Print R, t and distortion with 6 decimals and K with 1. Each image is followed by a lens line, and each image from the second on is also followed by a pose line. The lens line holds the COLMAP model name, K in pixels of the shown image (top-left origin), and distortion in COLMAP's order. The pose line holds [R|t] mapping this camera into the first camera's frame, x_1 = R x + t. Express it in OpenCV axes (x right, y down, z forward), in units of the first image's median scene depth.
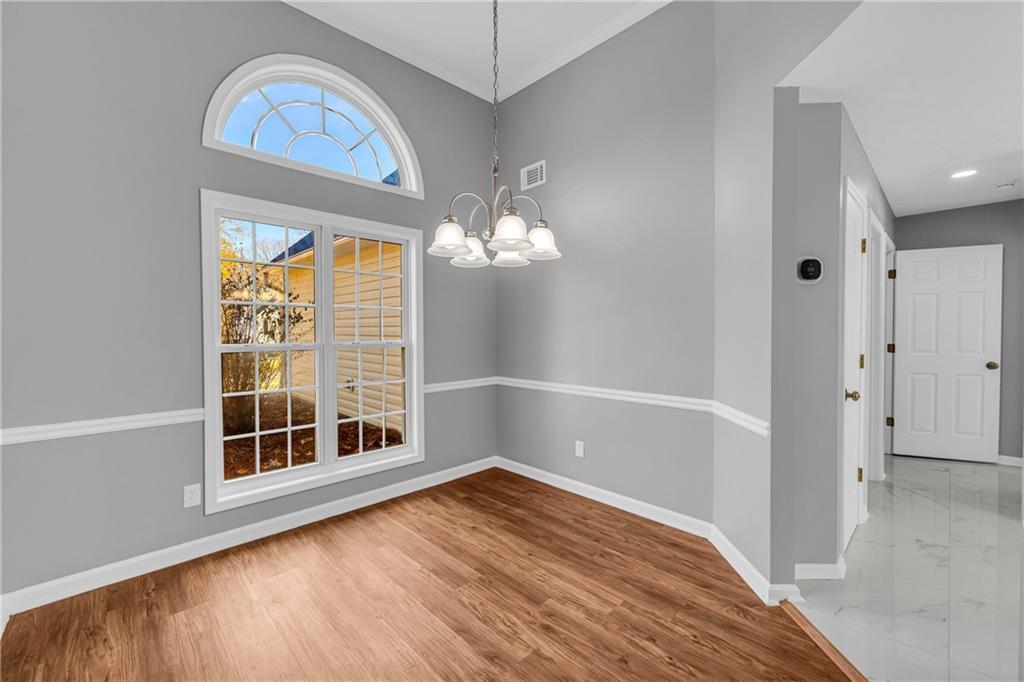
lens RADIAL K [[415.8, 0, 512.6], [0, 415.8, 336.3], [0, 0, 1]] dist [-0.000125, -0.003781]
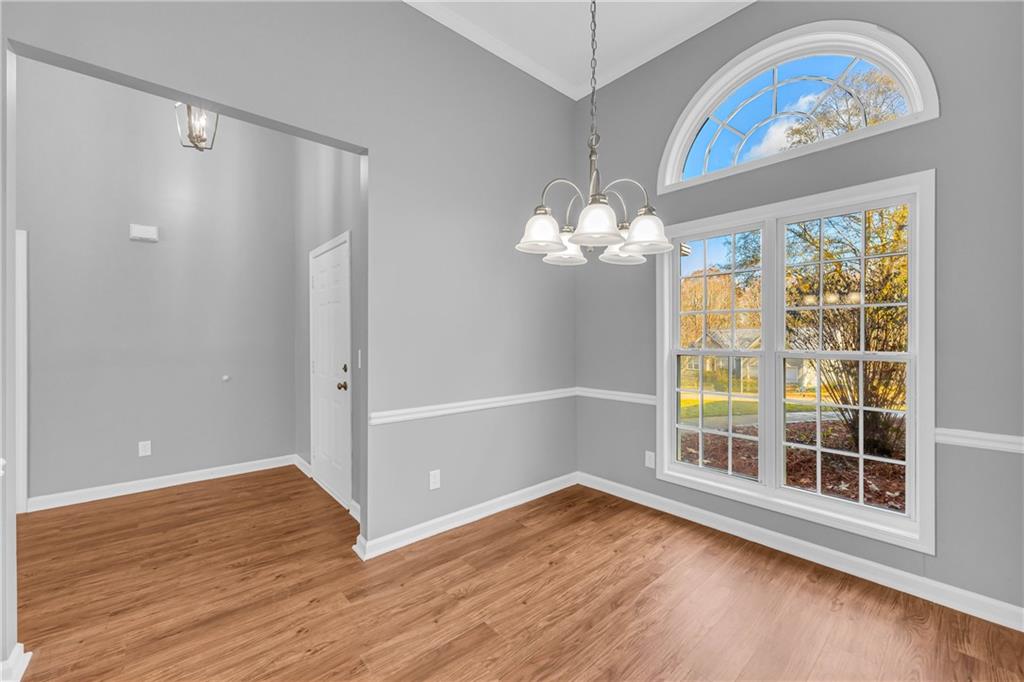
lens RADIAL K [[415.8, 0, 512.6], [0, 415.8, 336.3], [0, 0, 1]] dist [-0.000125, -0.003781]
pose [[-0.048748, -0.001023, -0.998811, 0.532491], [-0.015445, 0.999881, -0.000270, -0.006332], [0.998692, 0.015413, -0.048758, 0.555250]]
